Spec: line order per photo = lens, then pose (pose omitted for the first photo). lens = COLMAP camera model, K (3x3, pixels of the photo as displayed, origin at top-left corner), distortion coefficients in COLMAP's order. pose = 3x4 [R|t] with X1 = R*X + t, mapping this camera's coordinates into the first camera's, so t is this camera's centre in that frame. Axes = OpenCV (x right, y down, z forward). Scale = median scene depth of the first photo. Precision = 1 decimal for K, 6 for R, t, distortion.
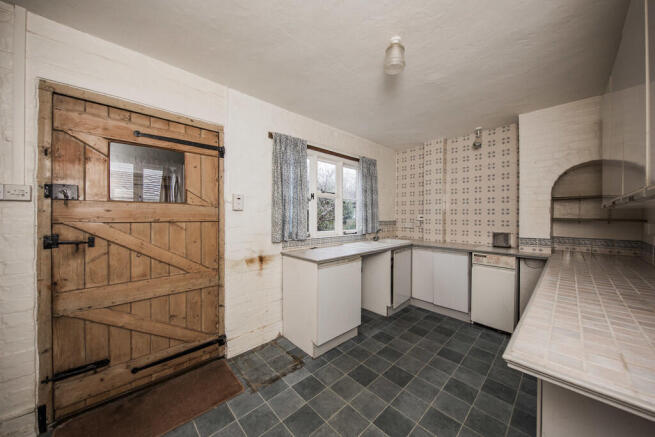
lens RADIAL K [[228.2, 0, 329.7], [0, 228.2, 217.9], [0, 0, 1]] dist [0.000783, 0.000037]
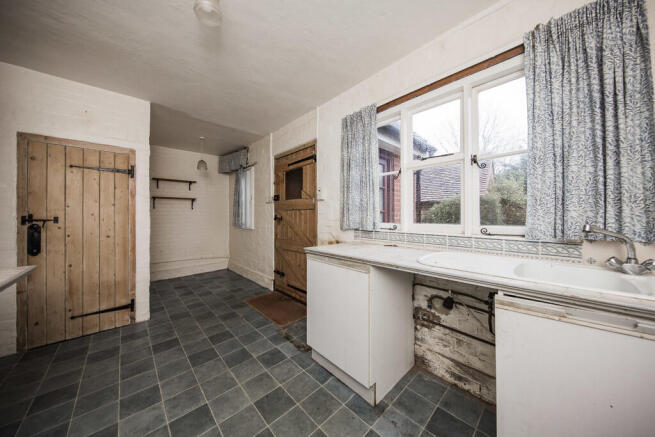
lens RADIAL K [[212.5, 0, 328.2], [0, 212.5, 214.5], [0, 0, 1]] dist [-0.002541, -0.000169]
pose [[-0.003014, -0.008996, -0.999955, 0.806562], [-0.006512, 0.999939, -0.008976, 0.059774], [0.999974, 0.006484, -0.003073, 1.105568]]
